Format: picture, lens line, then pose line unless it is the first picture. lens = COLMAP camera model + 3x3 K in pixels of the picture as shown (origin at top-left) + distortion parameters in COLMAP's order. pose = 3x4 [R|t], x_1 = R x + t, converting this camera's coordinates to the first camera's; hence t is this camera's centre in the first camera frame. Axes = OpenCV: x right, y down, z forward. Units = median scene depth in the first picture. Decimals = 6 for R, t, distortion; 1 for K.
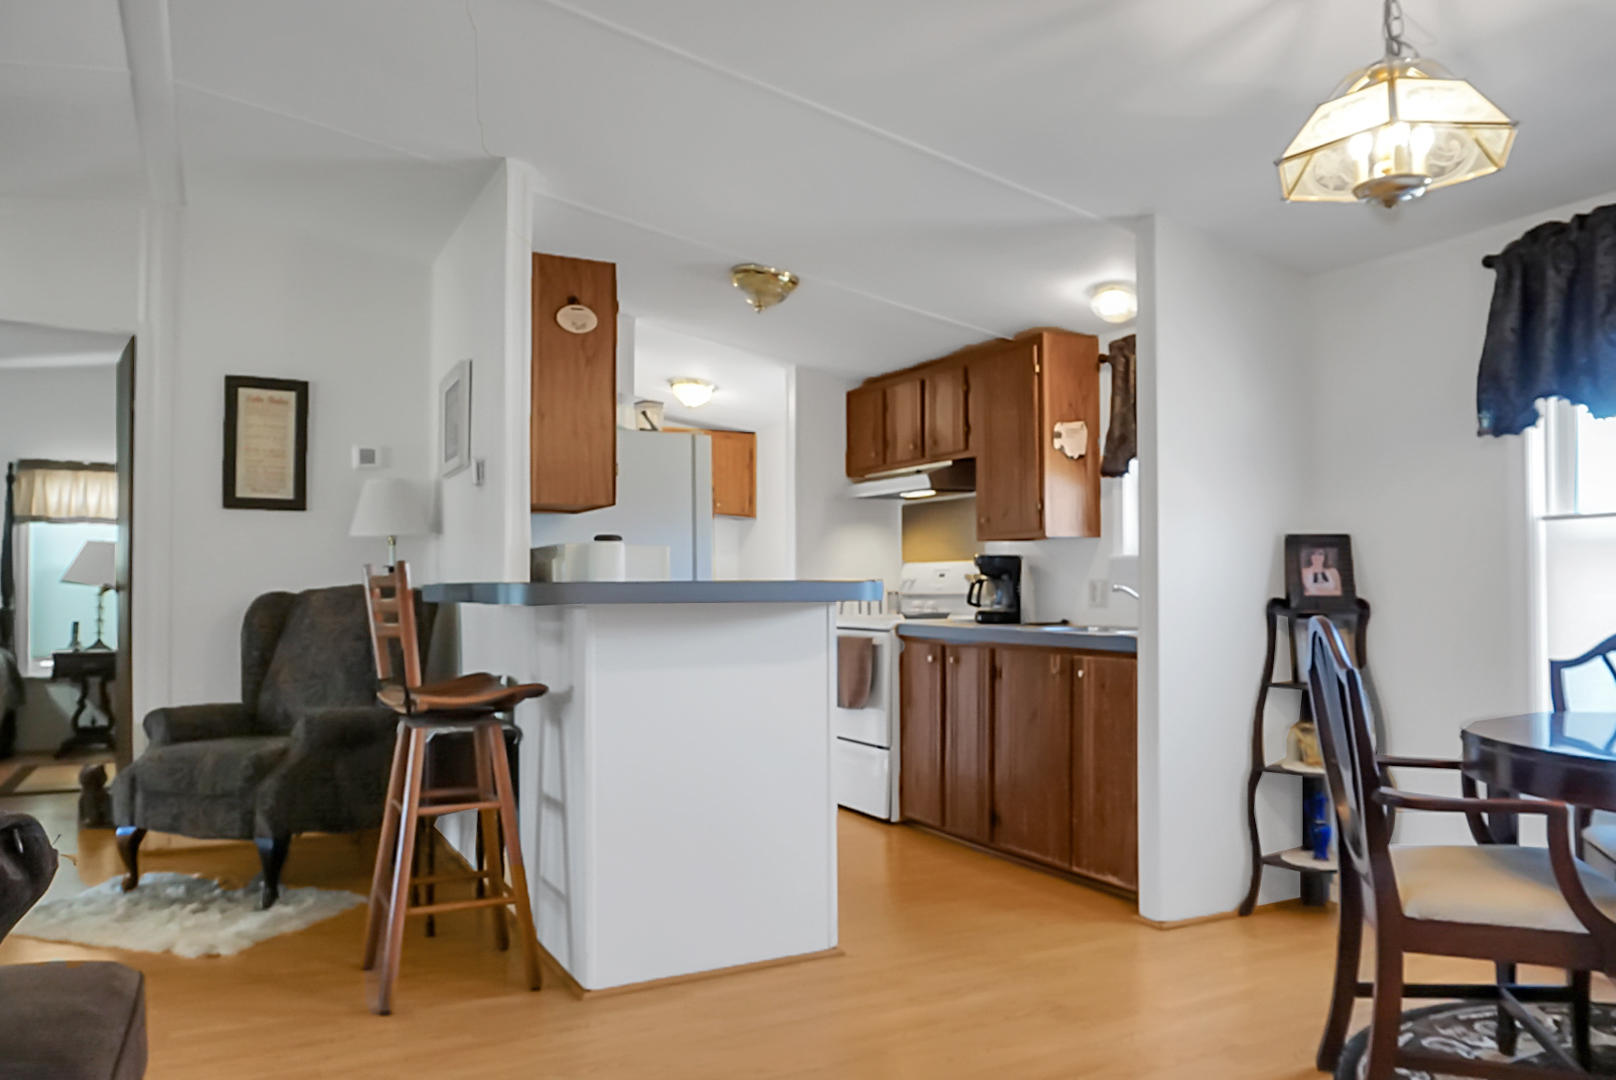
lens RADIAL K [[1145.0, 0, 809.2], [0, 1145.0, 559.6], [0, 0, 1]] dist [-0.064260, 0.036461]
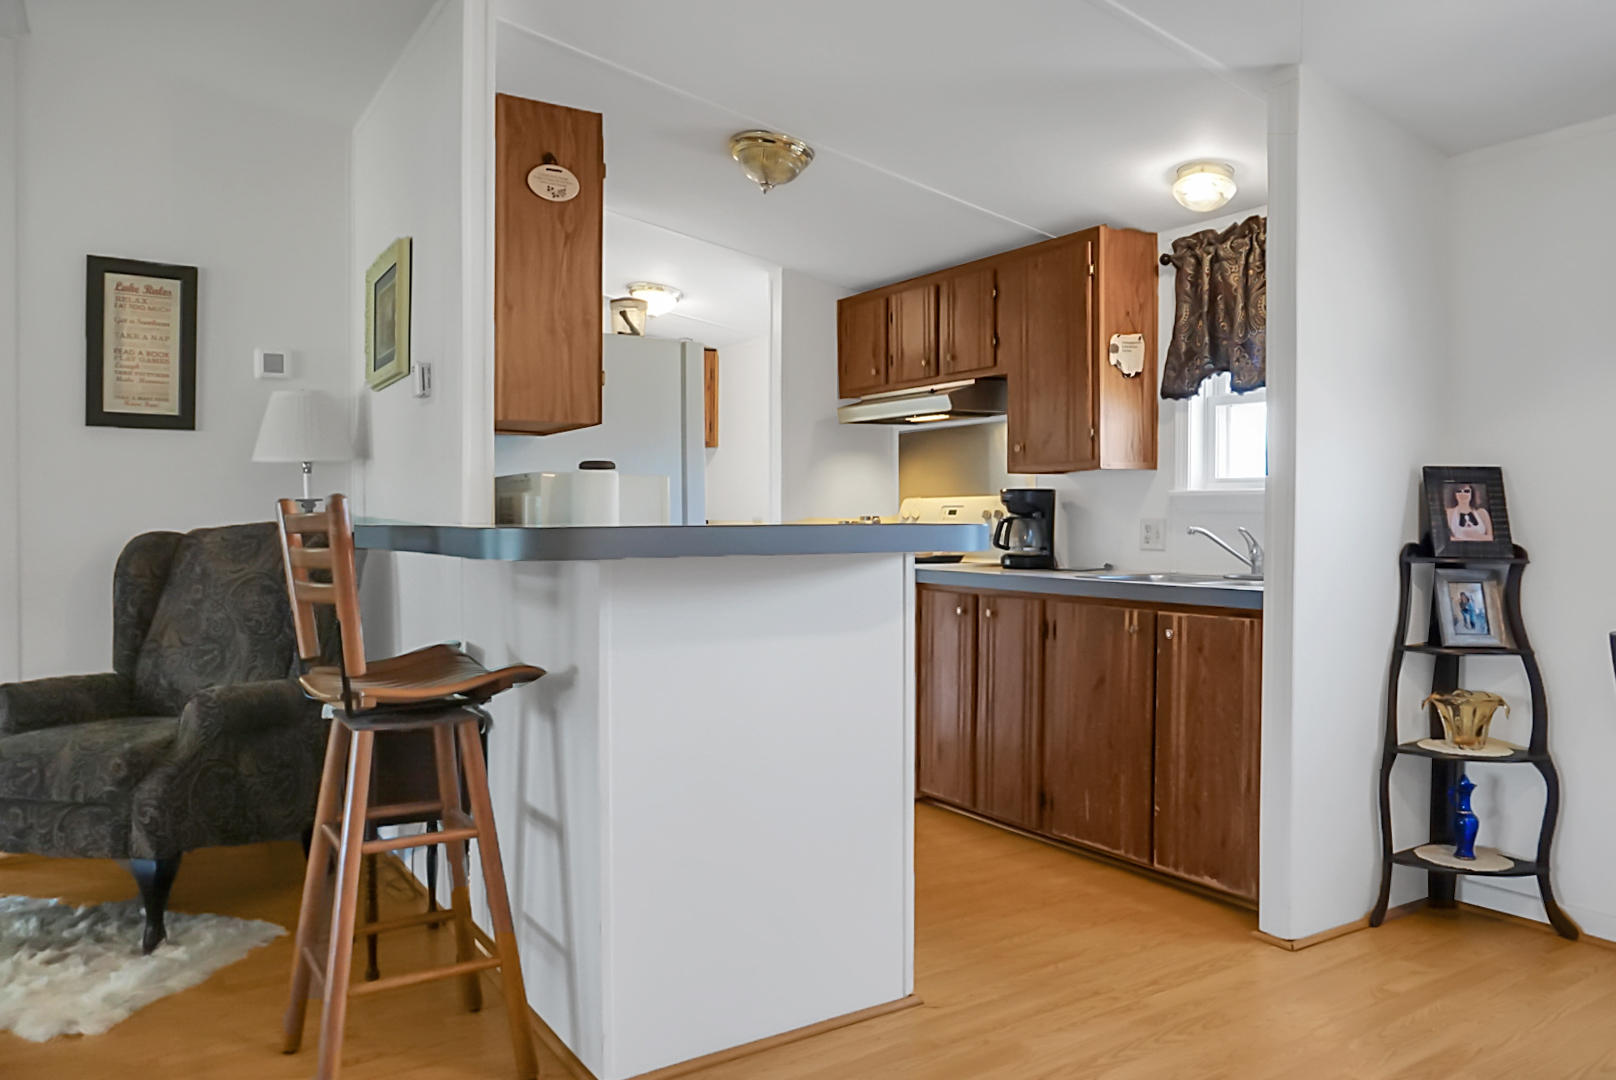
lens RADIAL K [[1134.9, 0, 807.1], [0, 1134.9, 535.3], [0, 0, 1]] dist [-0.060915, 0.031171]
pose [[0.996807, 0.001840, 0.079828, -0.080607], [-0.004879, 0.999270, 0.037885, -0.001016], [-0.079700, -0.038153, 0.996088, 0.185634]]
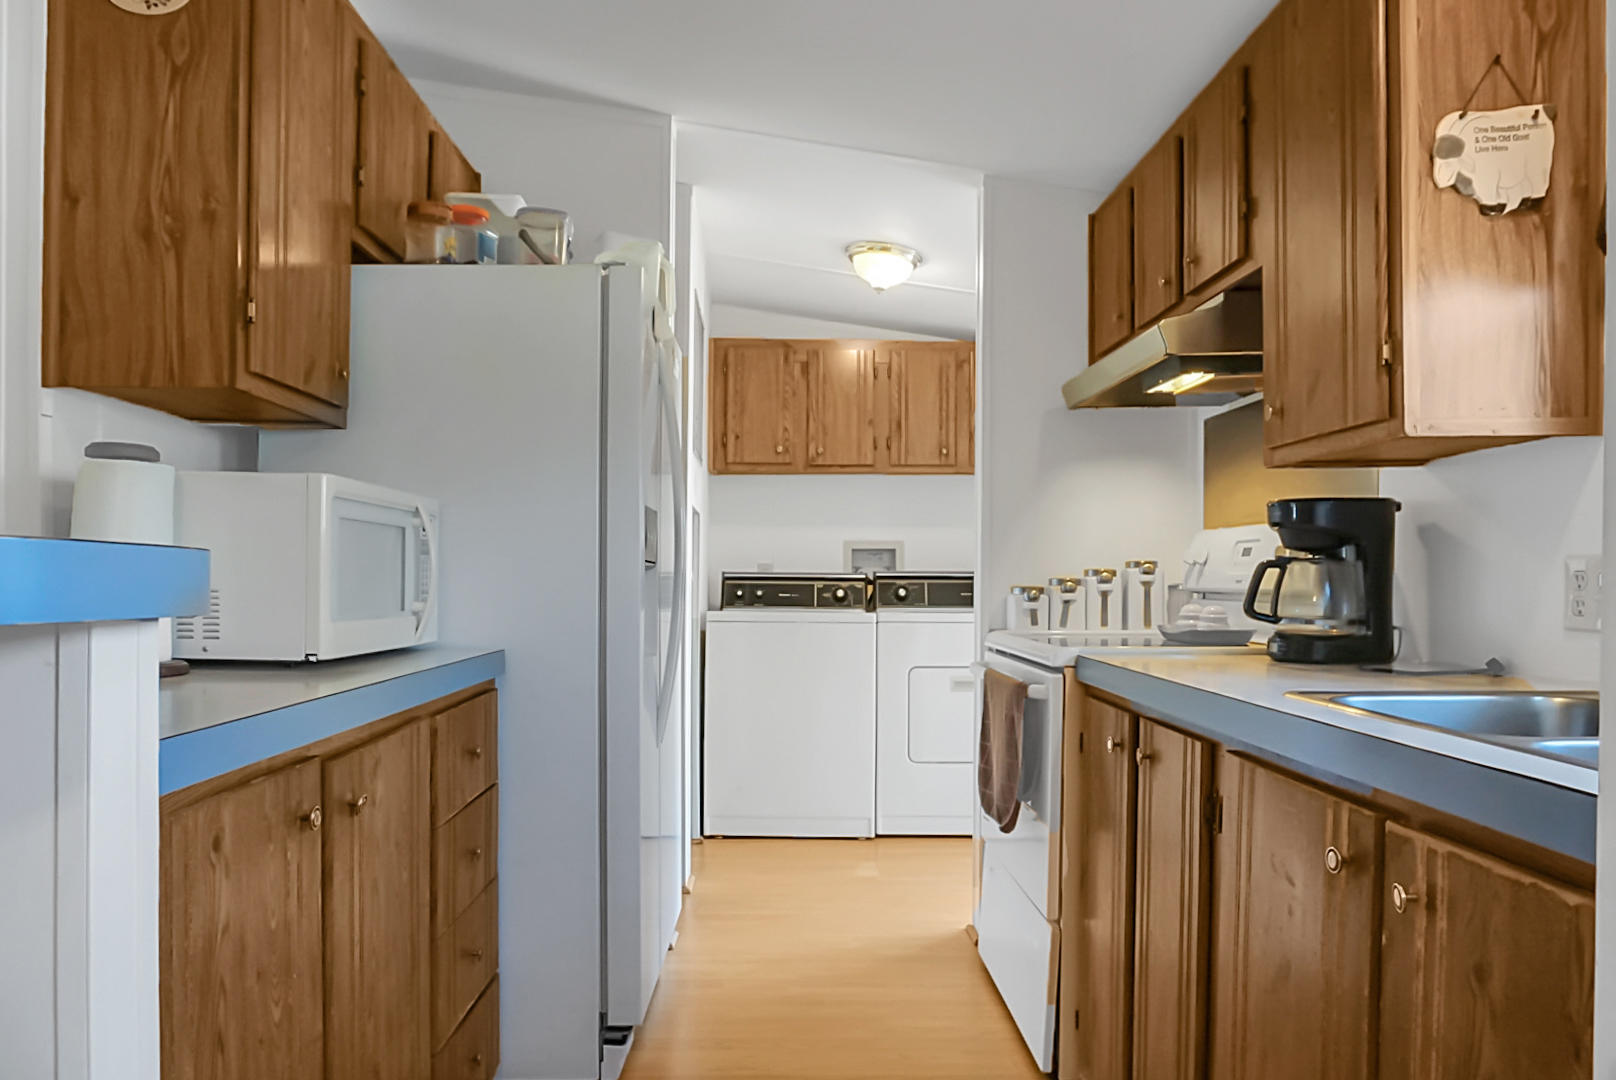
lens RADIAL K [[1109.1, 0, 807.3], [0, 1109.1, 582.4], [0, 0, 1]] dist [-0.046657, 0.036302]
pose [[0.889743, 0.008450, -0.456383, 0.206921], [0.004091, 0.999641, 0.026485, 0.017008], [0.456443, -0.025432, 0.889389, 0.634479]]
